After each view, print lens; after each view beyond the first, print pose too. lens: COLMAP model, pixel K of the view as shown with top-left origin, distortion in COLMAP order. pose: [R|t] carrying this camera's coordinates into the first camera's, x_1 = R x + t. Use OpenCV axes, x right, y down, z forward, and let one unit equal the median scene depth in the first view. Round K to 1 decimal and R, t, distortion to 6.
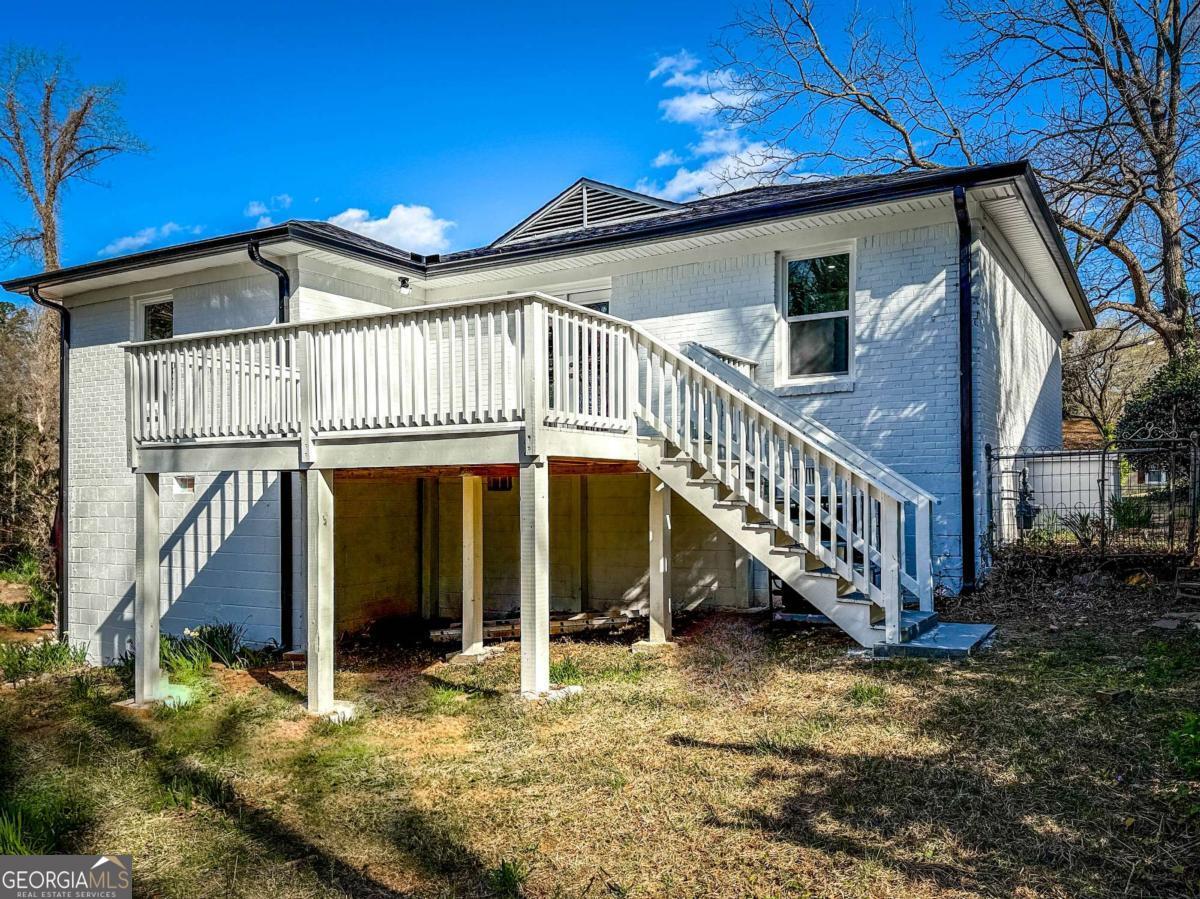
lens RADIAL K [[1069.3, 0, 600.0], [0, 1069.3, 449.5], [0, 0, 1]] dist [0.048739, -0.006723]
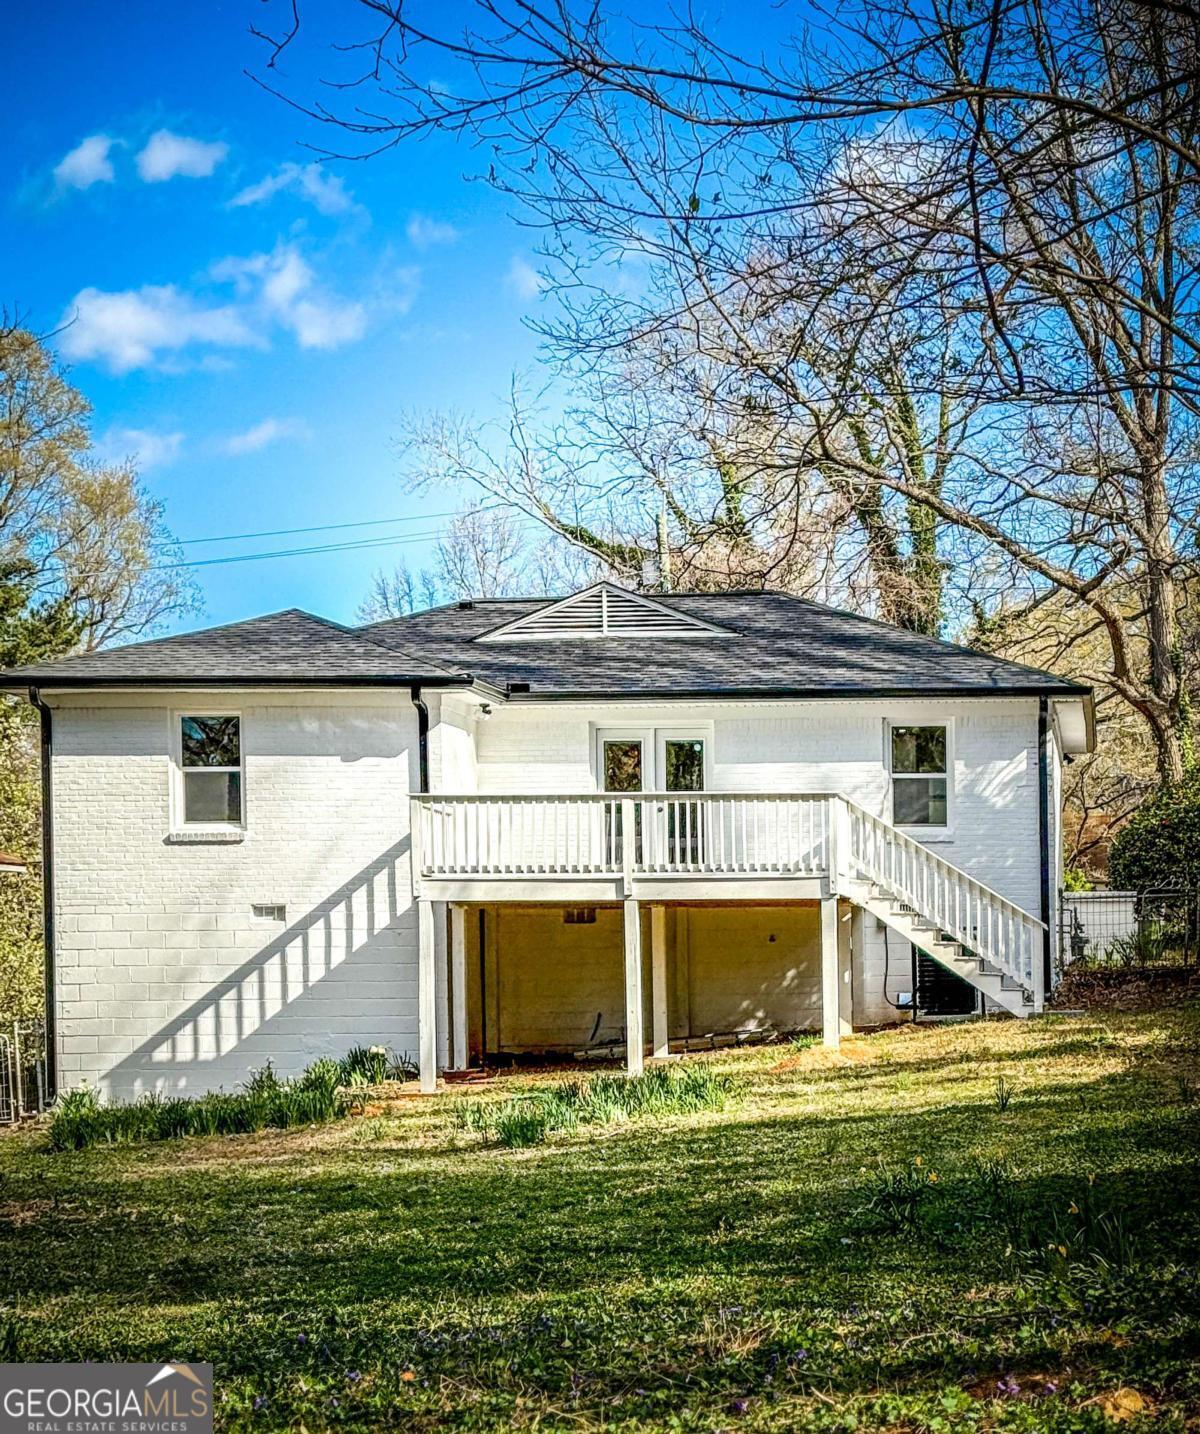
lens RADIAL K [[3707.8, 0, 600.0], [0, 3707.8, 717.0], [0, 0, 1]] dist [0.412819, -0.089845]
pose [[0.937749, 0.030118, 0.346004, -1.456085], [-0.019167, 0.999202, -0.035030, -0.035704], [-0.346783, 0.026218, 0.937579, -2.564931]]
